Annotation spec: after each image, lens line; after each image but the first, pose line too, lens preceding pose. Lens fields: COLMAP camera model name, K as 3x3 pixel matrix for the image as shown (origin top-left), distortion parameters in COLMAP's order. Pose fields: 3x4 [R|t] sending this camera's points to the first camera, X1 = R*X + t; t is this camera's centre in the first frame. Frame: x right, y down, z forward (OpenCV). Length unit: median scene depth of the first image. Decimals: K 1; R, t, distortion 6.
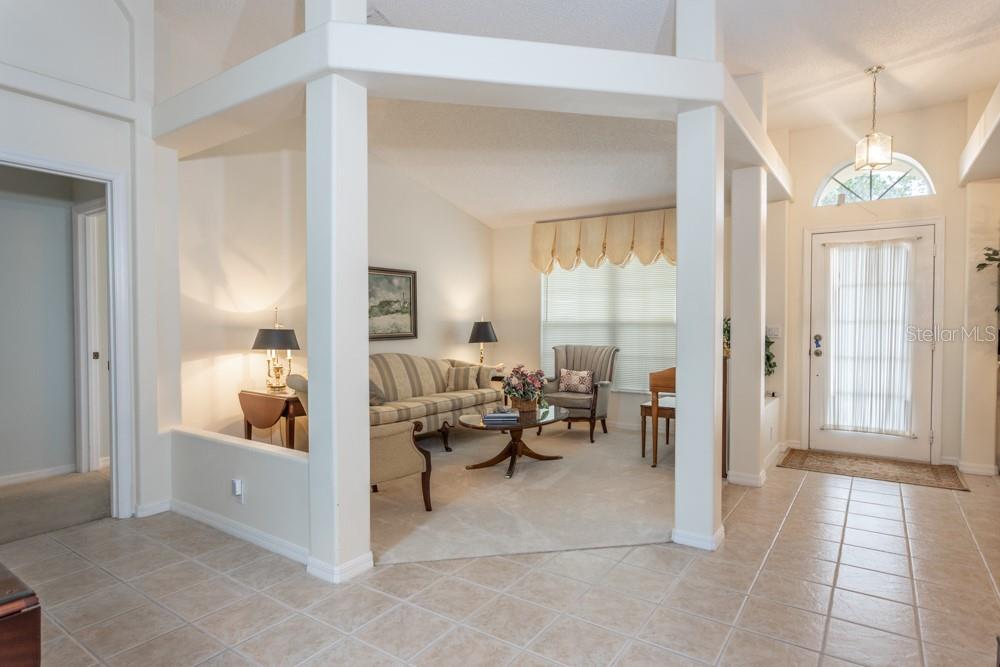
lens RADIAL K [[560.3, 0, 505.4], [0, 560.3, 333.2], [0, 0, 1]] dist [-0.007423, 0.004151]
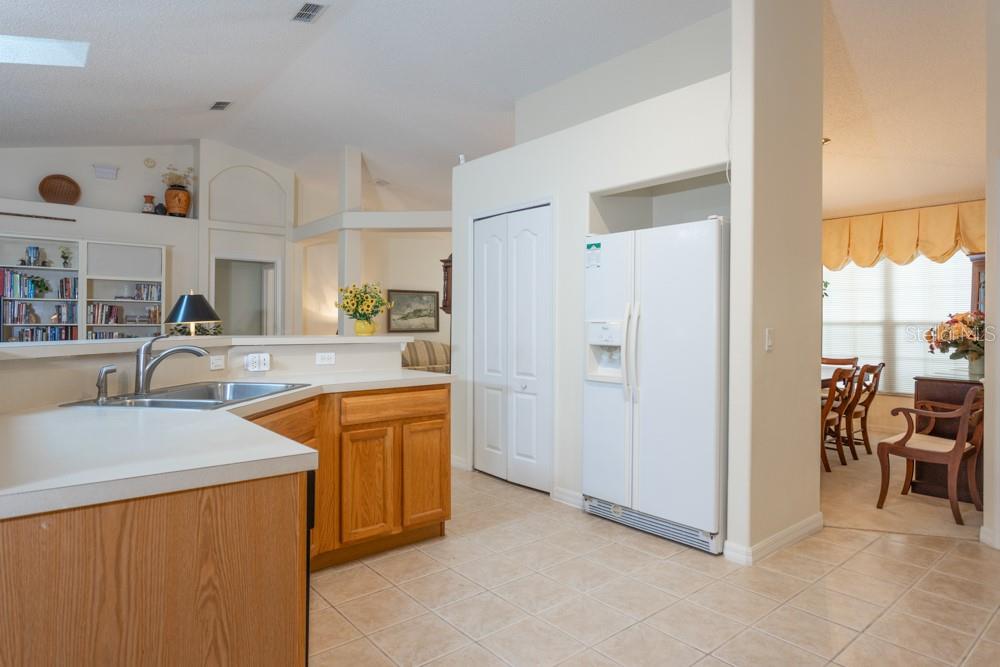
lens RADIAL K [[569.8, 0, 491.2], [0, 569.8, 323.0], [0, 0, 1]] dist [-0.006975, 0.000555]
pose [[0.963713, 0.007514, -0.266834, 0.456230], [-0.012823, 0.999753, -0.018162, 0.011821], [0.266632, 0.020925, 0.963571, -0.602408]]
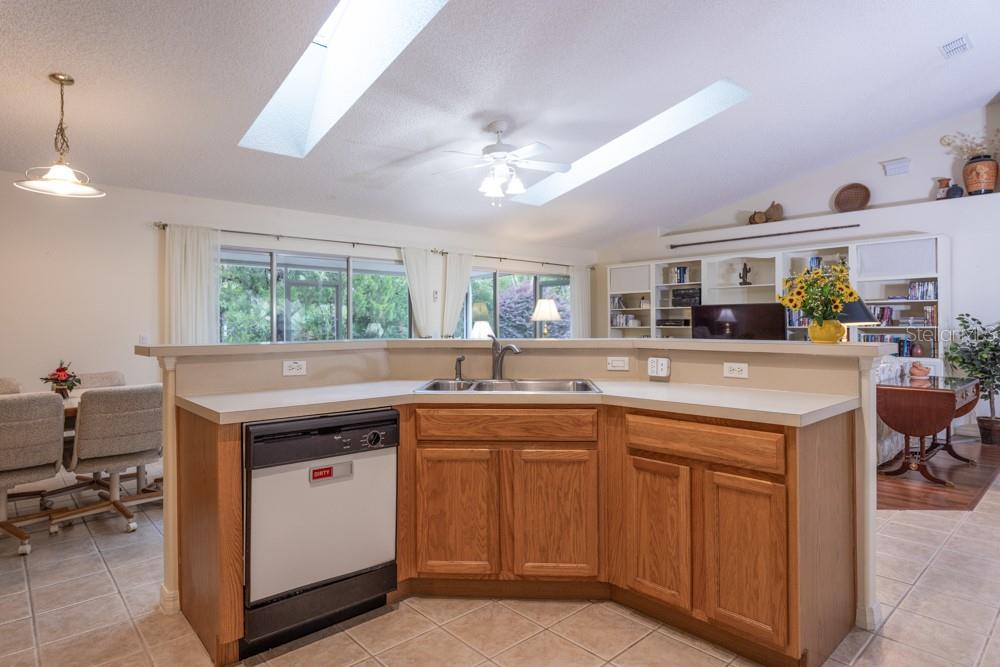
lens RADIAL K [[560.3, 0, 518.2], [0, 560.3, 324.3], [0, 0, 1]] dist [-0.007423, 0.004151]
pose [[-0.204828, 0.002496, -0.978795, 0.602693], [-0.014373, 0.999881, 0.005558, 0.003579], [0.978692, 0.015206, -0.204768, -0.200684]]
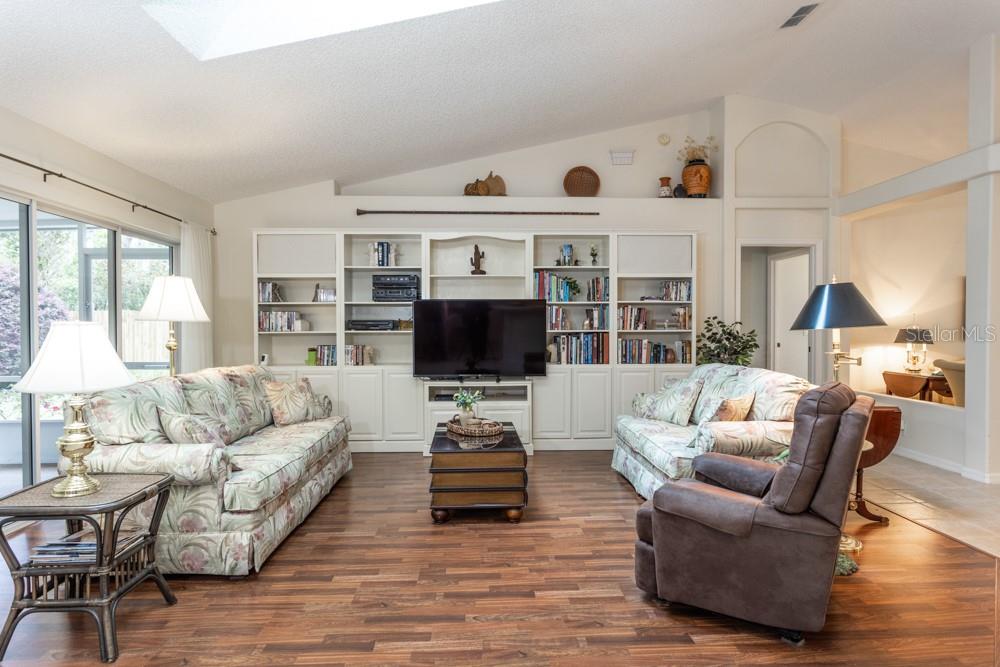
lens RADIAL K [[560.3, 0, 504.7], [0, 560.3, 327.9], [0, 0, 1]] dist [-0.007423, 0.004151]
pose [[0.602655, 0.003283, -0.797995, 0.063564], [-0.013225, 0.999895, -0.005873, 0.008397], [0.797892, 0.014093, 0.602635, -0.471339]]
